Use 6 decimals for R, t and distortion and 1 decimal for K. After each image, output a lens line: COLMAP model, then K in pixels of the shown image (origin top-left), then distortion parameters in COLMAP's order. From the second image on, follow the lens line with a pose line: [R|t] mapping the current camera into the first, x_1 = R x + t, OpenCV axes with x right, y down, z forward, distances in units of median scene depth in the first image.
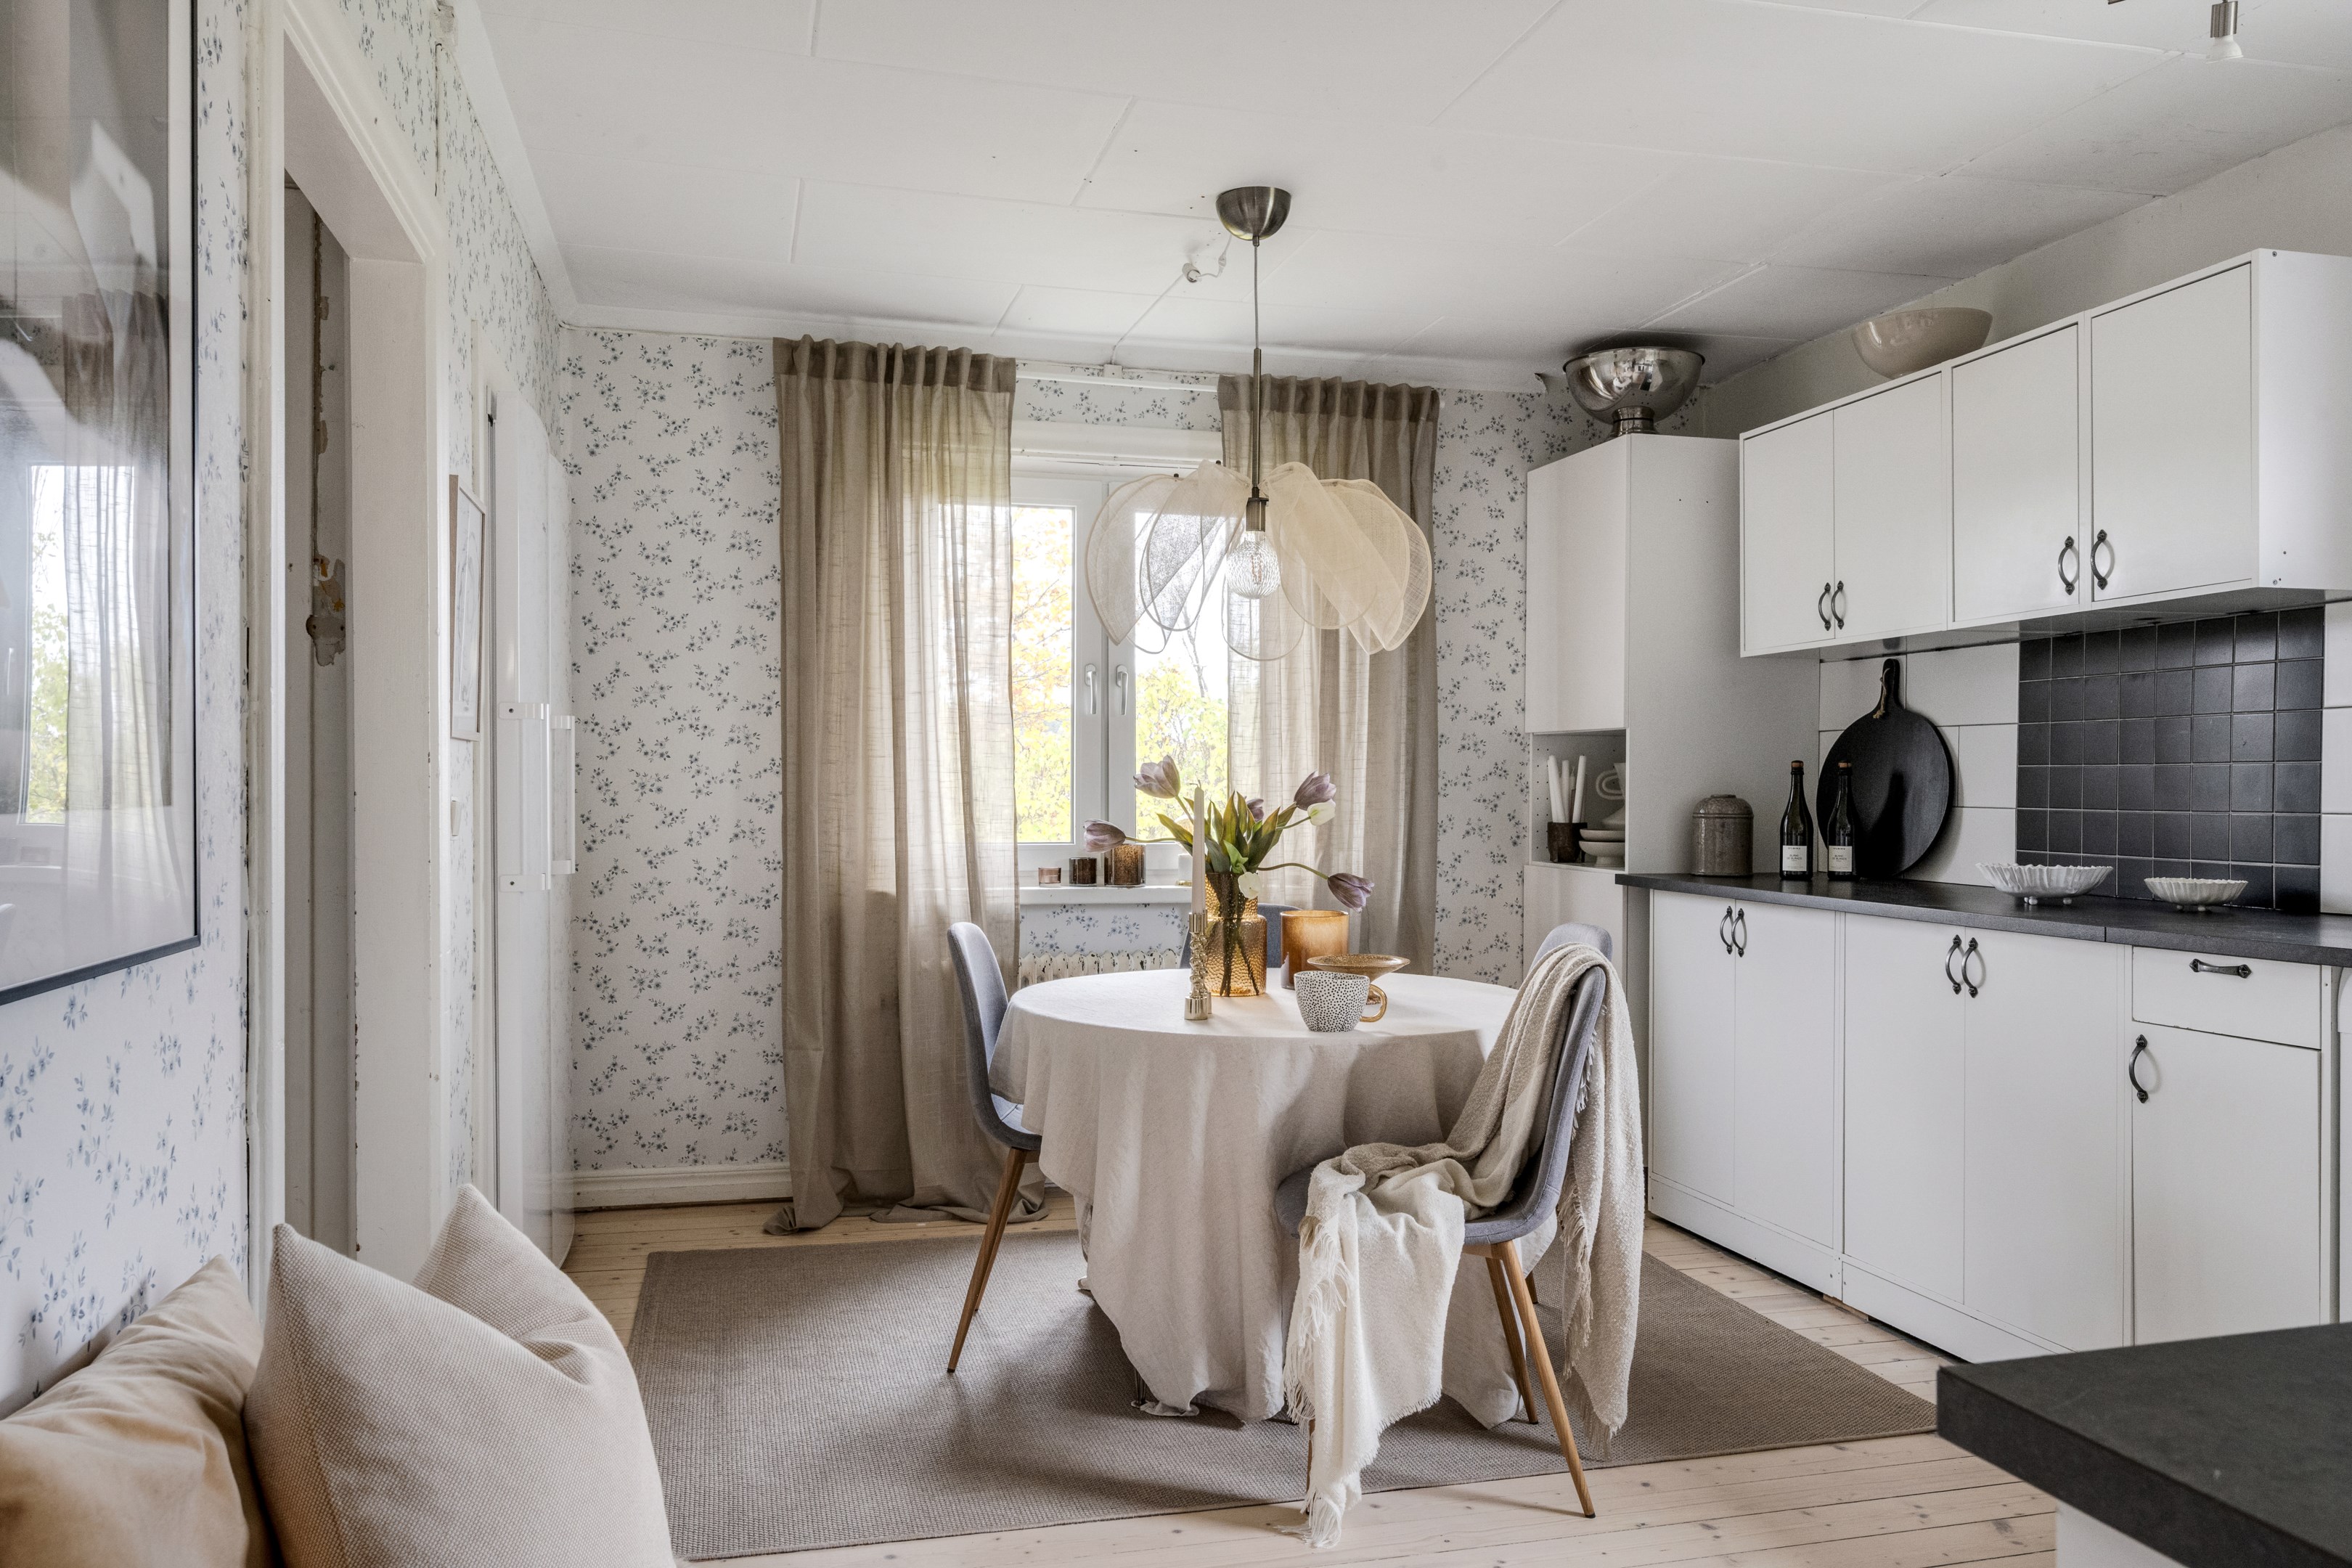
lens RADIAL K [[1626.9, 0, 1172.0], [0, 1626.9, 795.8], [0, 0, 1]] dist [-0.003419, -0.002317]
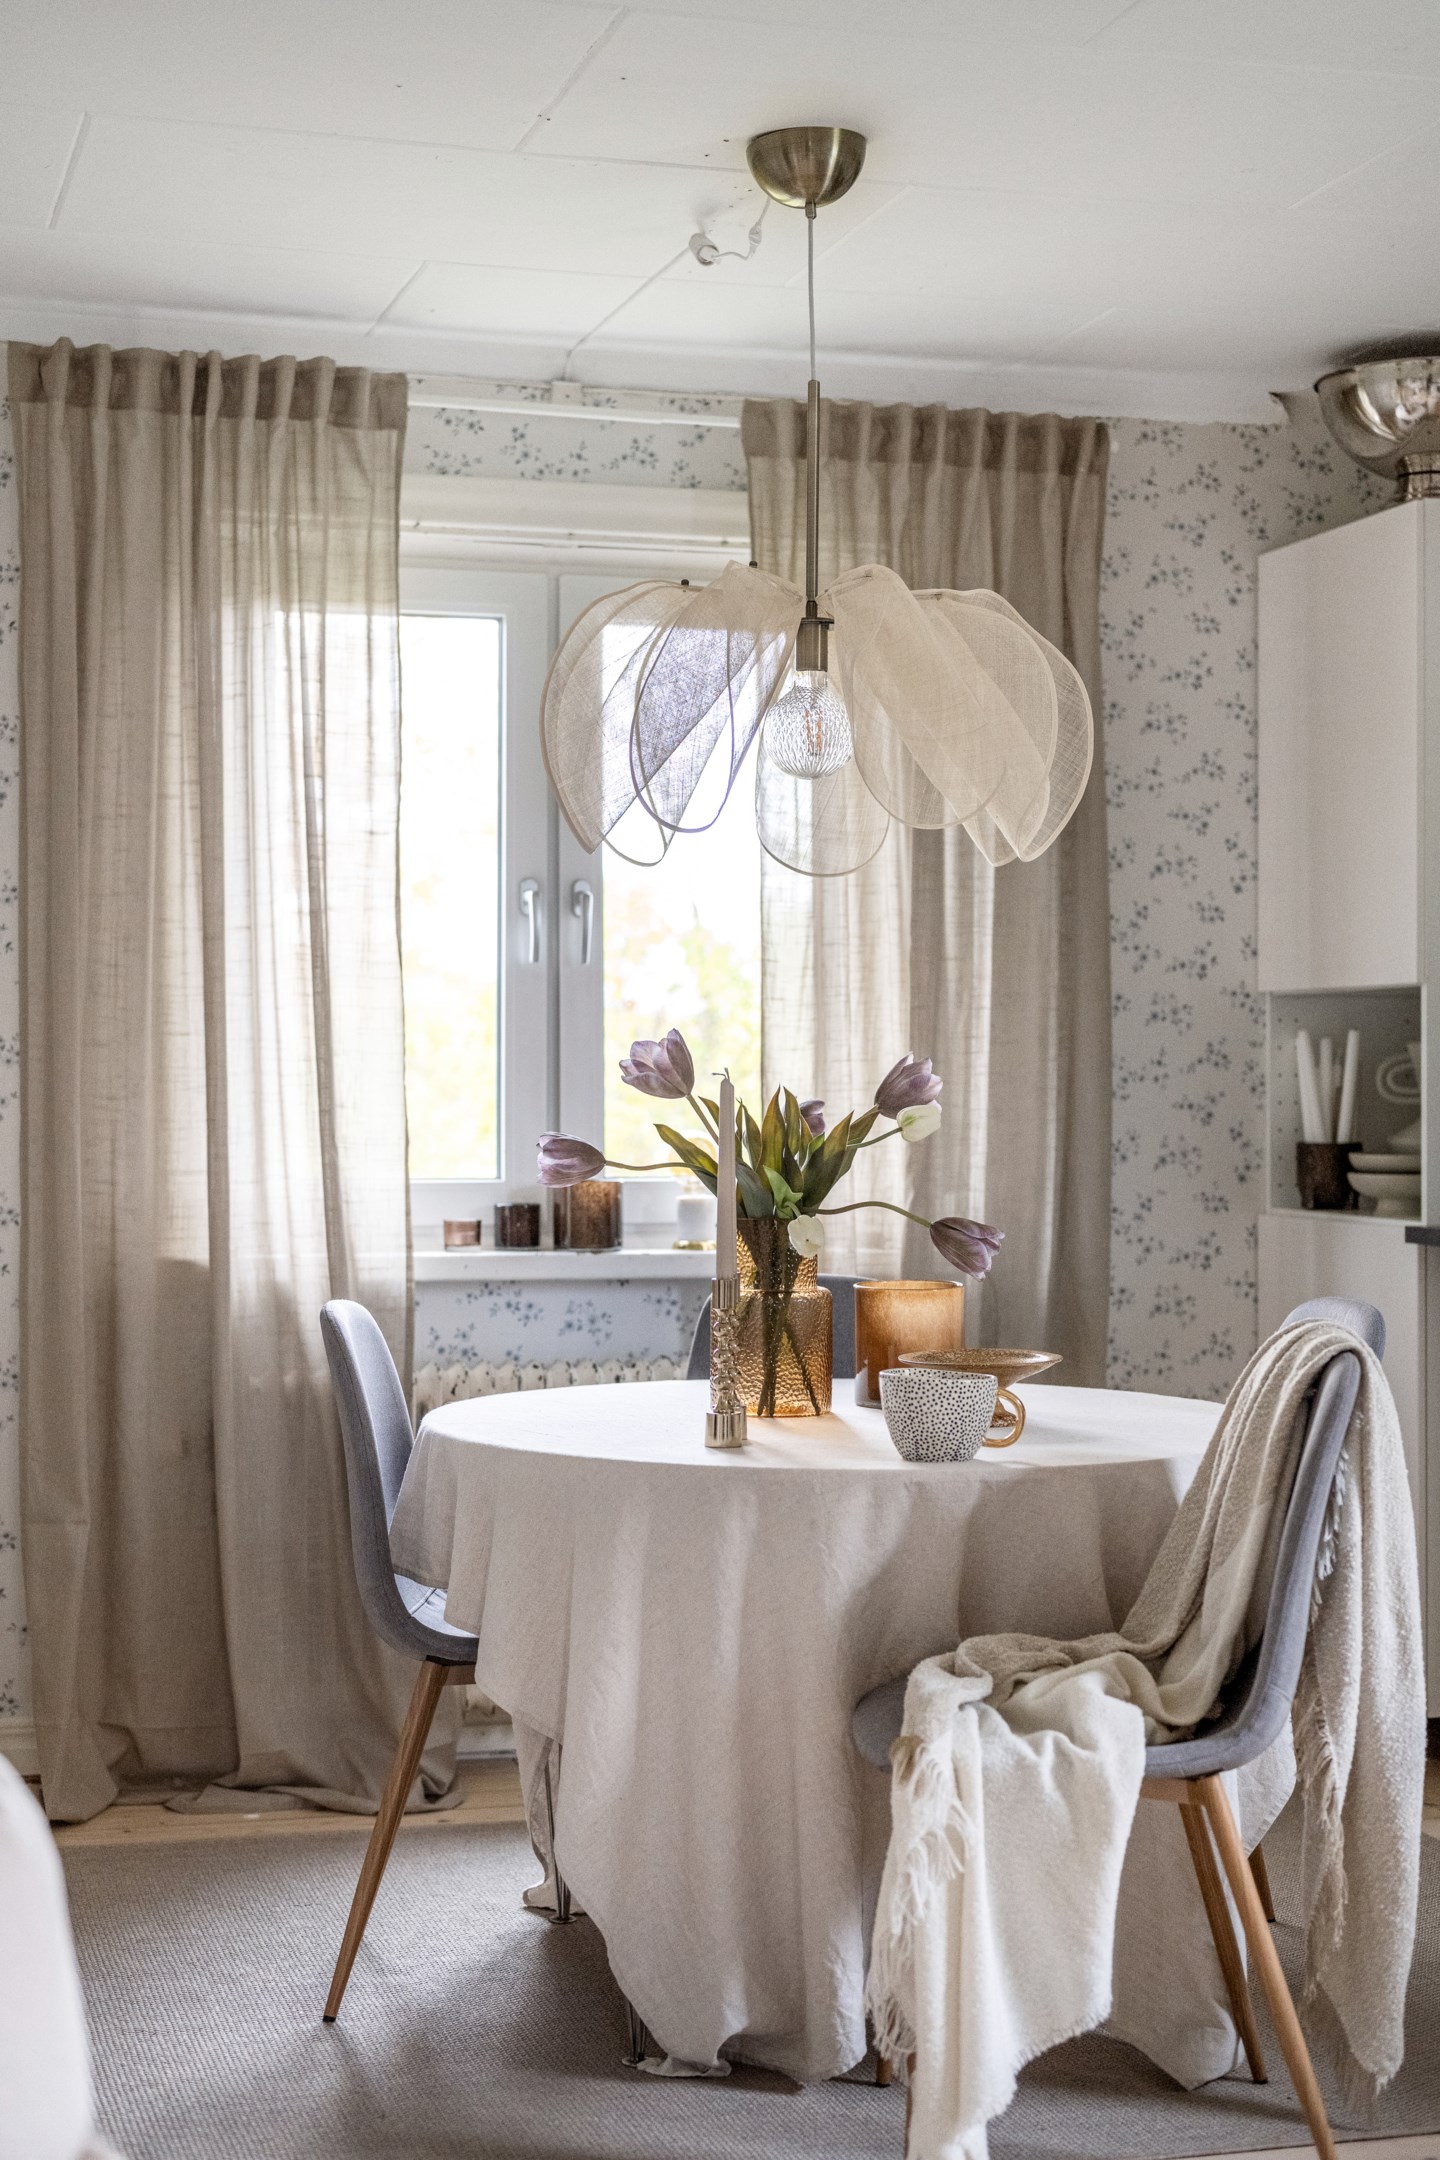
lens RADIAL K [[3070.7, 0, 680.6], [0, 3070.7, 1017.2], [0, 0, 1]] dist [-0.002258, -0.016912]
pose [[0.999846, -0.002078, 0.017398, -0.015550], [0.002617, 0.999515, -0.031029, 0.005442], [-0.017326, 0.031070, 0.999367, -0.136567]]
